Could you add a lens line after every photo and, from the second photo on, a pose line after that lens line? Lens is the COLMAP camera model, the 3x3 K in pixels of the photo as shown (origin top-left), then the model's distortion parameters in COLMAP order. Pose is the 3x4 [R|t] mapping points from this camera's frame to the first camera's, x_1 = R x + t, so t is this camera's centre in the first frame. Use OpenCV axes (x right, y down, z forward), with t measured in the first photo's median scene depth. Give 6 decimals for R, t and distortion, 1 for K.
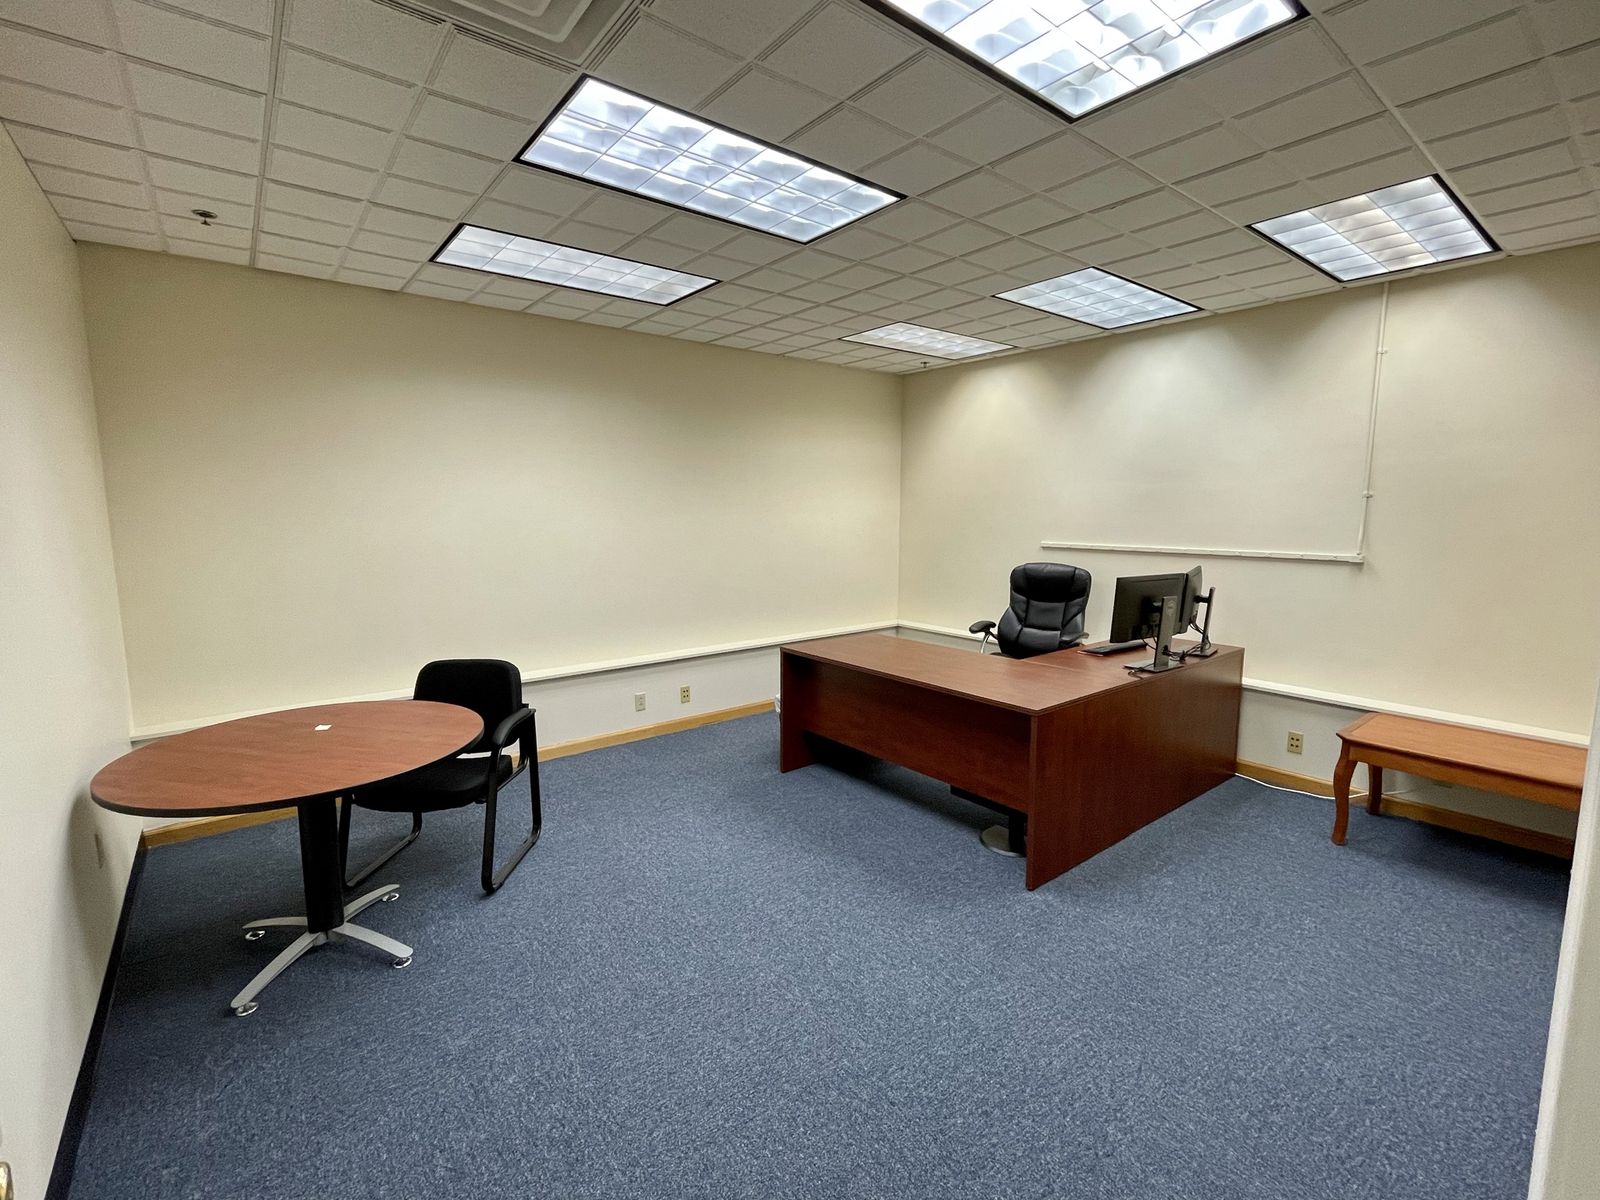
lens RADIAL K [[753.3, 0, 799.8], [0, 753.3, 606.0], [0, 0, 1]] dist [0.007518, -0.002802]
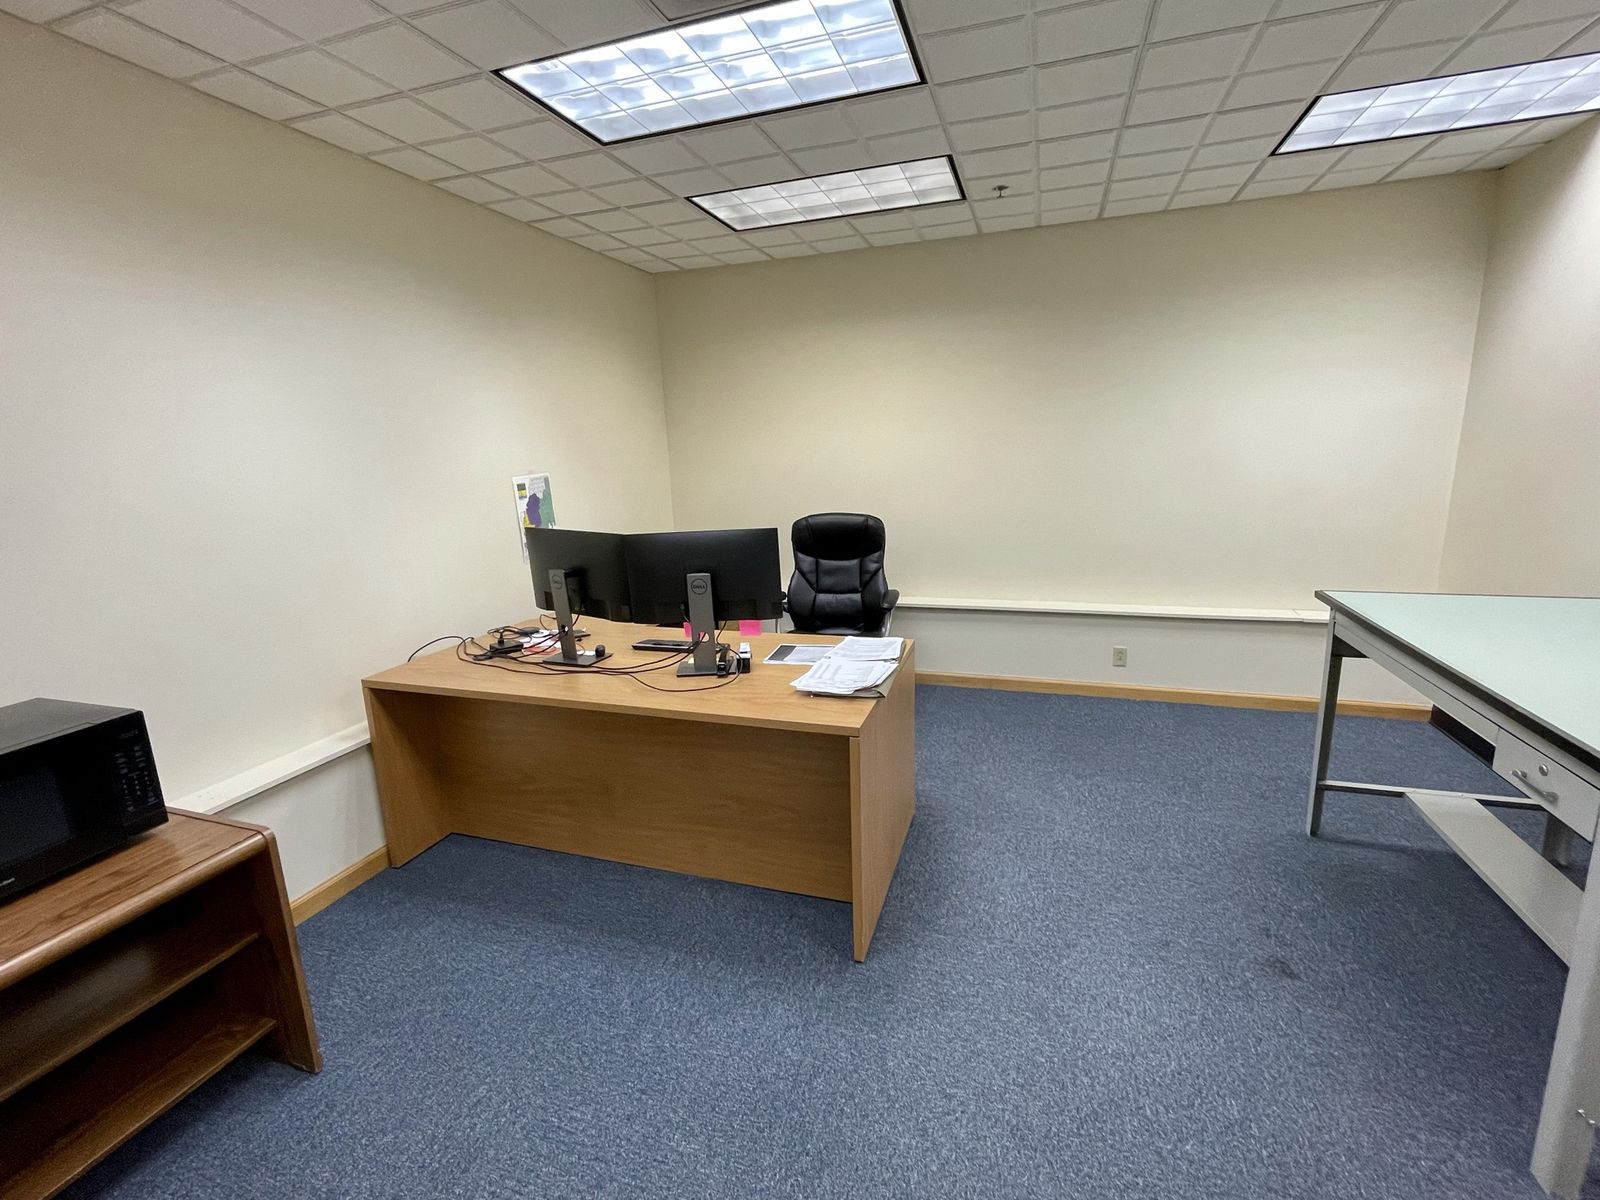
lens RADIAL K [[753.3, 0, 794.1], [0, 753.3, 609.2], [0, 0, 1]] dist [0.007518, -0.002802]
pose [[0.558027, 0.140425, -0.817855, 0.297221], [-0.060777, 0.989847, 0.128487, -0.016341], [0.827594, -0.021993, 0.560896, 0.201521]]
